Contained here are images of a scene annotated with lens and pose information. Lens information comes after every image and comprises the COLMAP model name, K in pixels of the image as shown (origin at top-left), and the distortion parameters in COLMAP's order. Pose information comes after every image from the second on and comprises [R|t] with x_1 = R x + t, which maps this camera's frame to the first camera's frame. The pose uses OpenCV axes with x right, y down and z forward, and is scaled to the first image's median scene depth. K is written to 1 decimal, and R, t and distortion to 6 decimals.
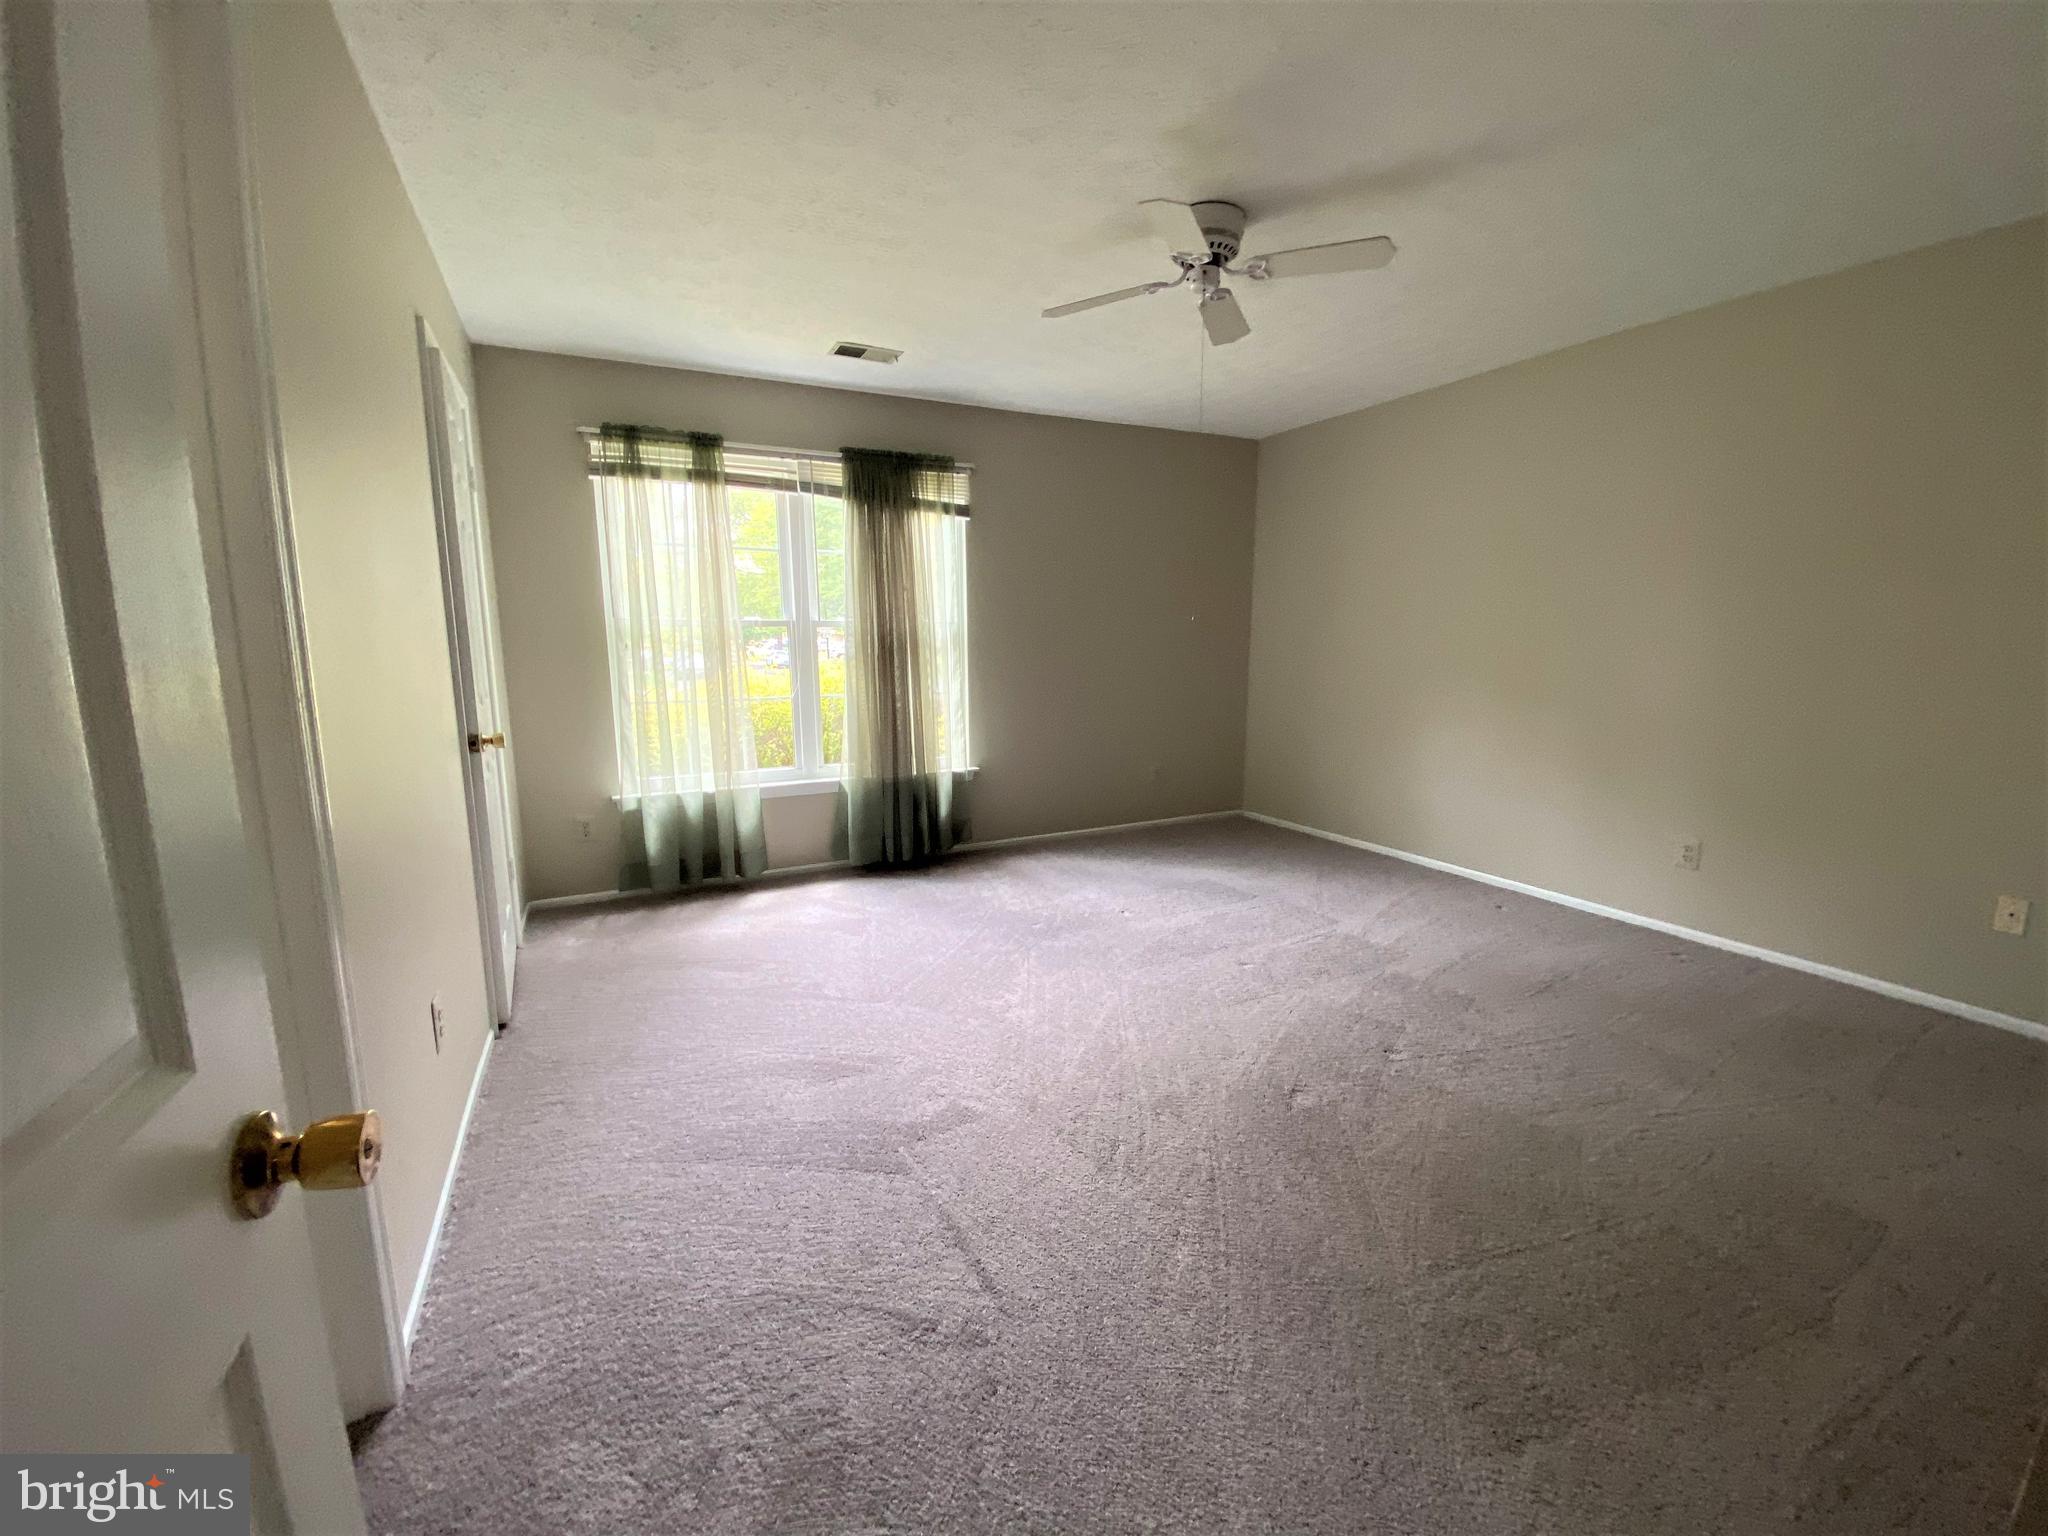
lens RADIAL K [[823.2, 0, 1027.9], [0, 823.2, 768.9], [0, 0, 1]] dist [0.019781, -0.020965]
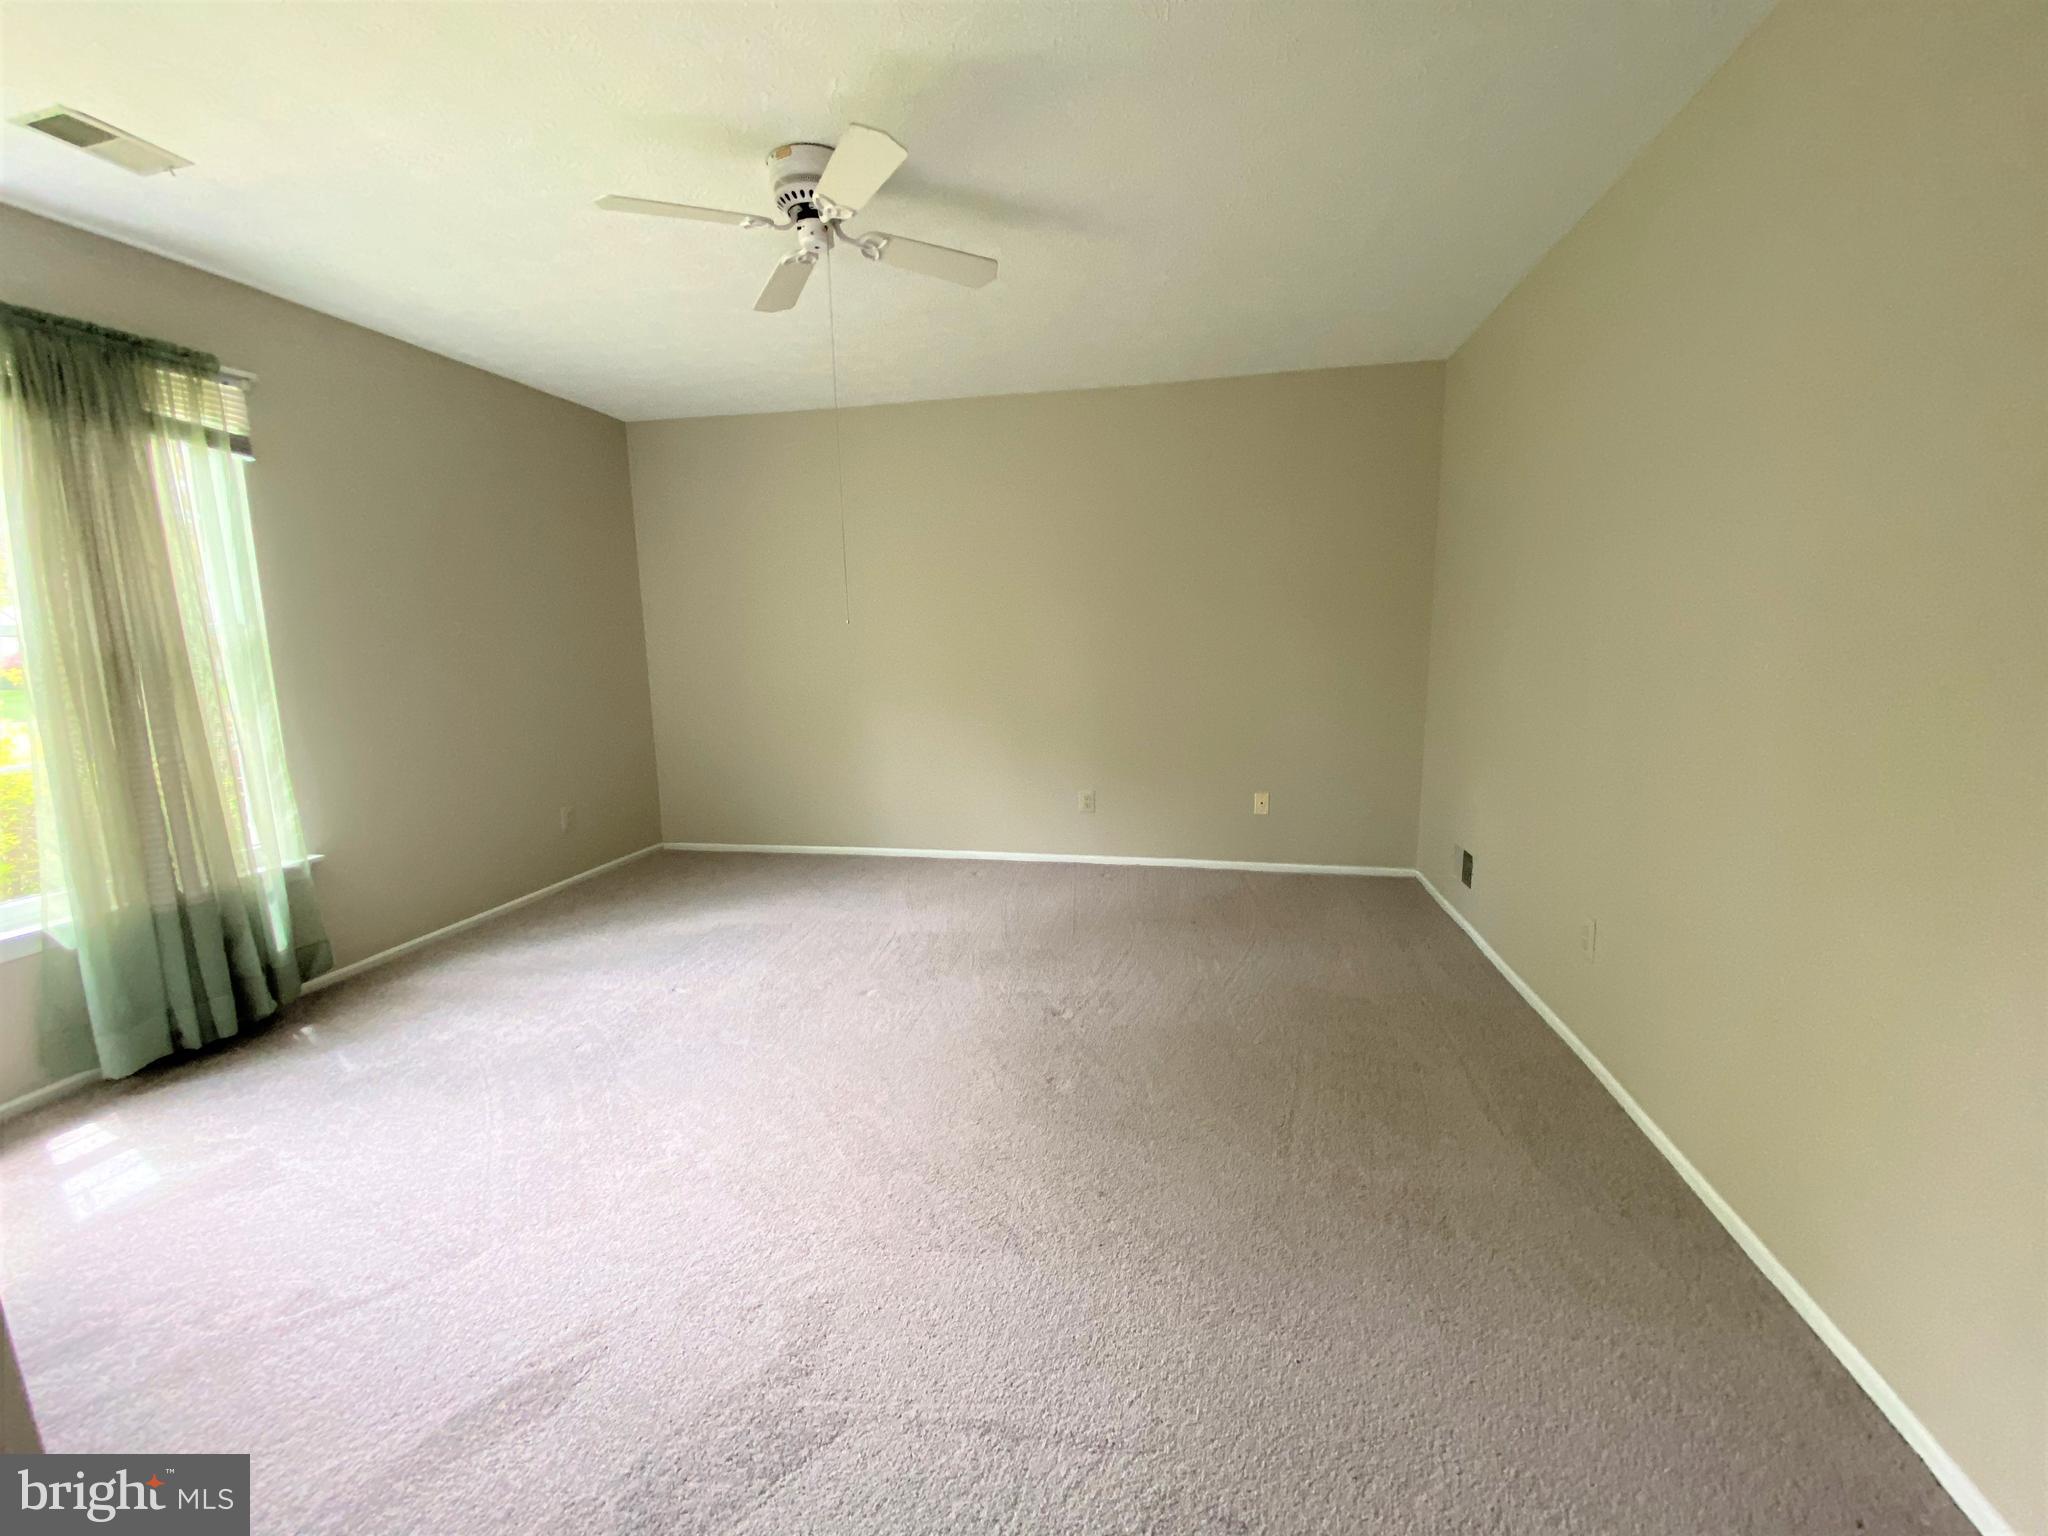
lens RADIAL K [[828.2, 0, 1034.6], [0, 828.2, 761.7], [0, 0, 1]] dist [0.018966, -0.021138]
pose [[0.610099, -0.121994, 0.782877, -0.307355], [0.138899, 0.989242, 0.045906, -0.036341], [-0.780055, 0.080734, 0.620481, 0.240670]]
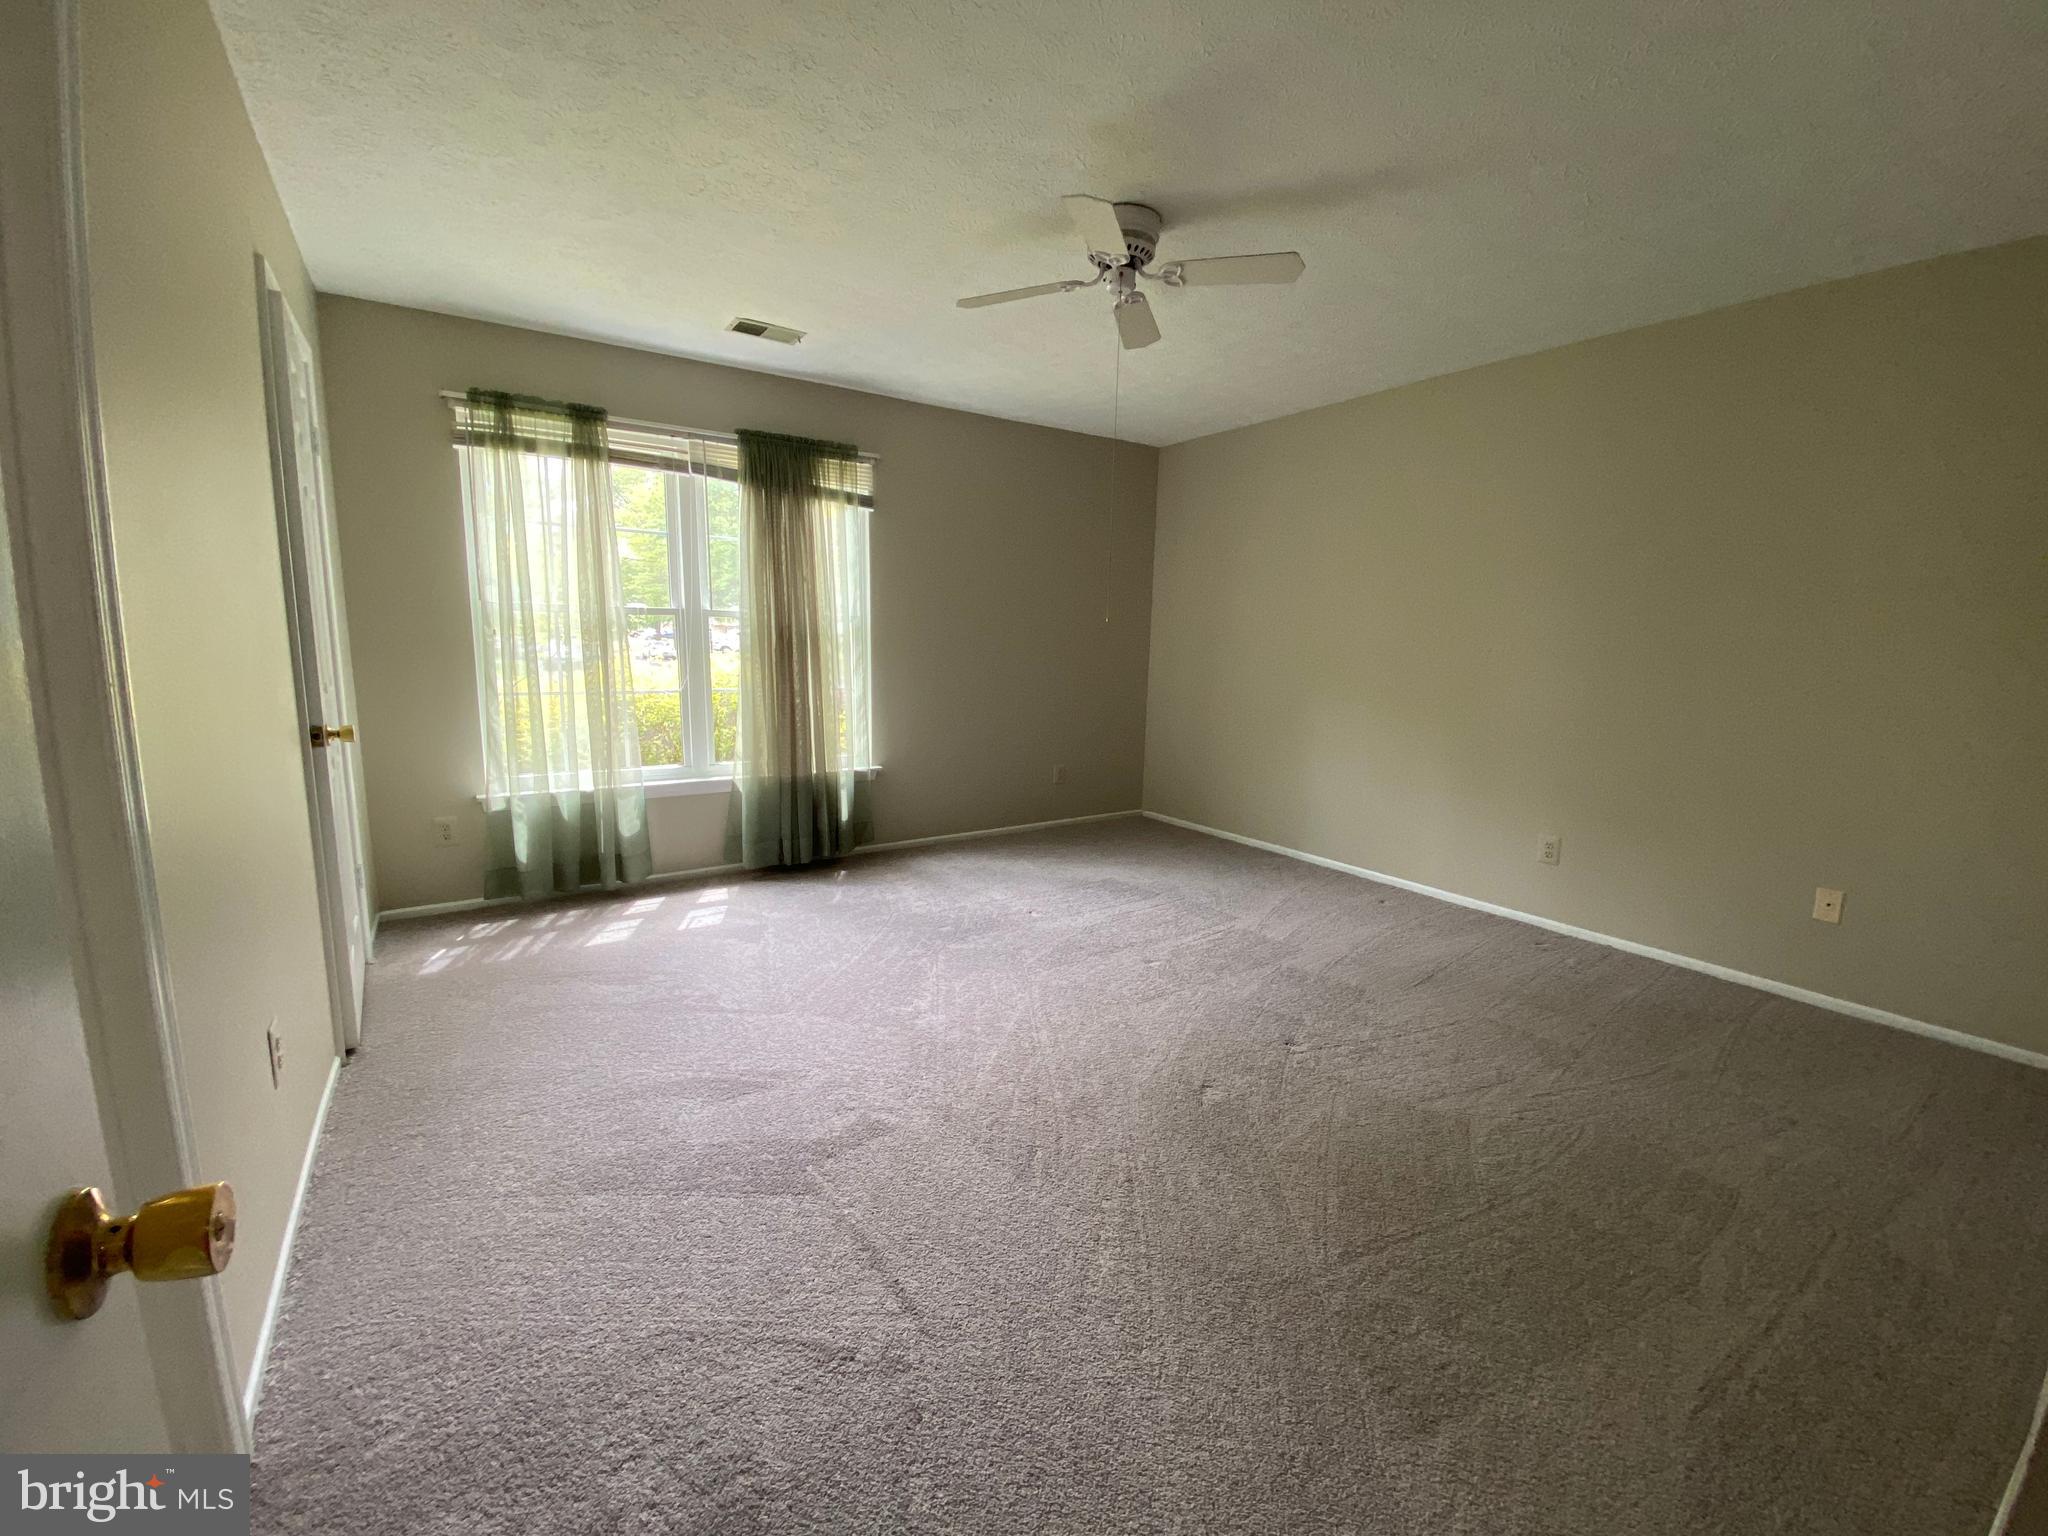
lens RADIAL K [[825.4, 0, 1028.1], [0, 825.4, 767.7], [0, 0, 1]] dist [0.012308, -0.016353]
pose [[0.991756, 0.005263, 0.128034, -0.017483], [-0.005284, 0.999986, -0.000178, -0.000960], [-0.128033, -0.000500, 0.991770, 0.014426]]
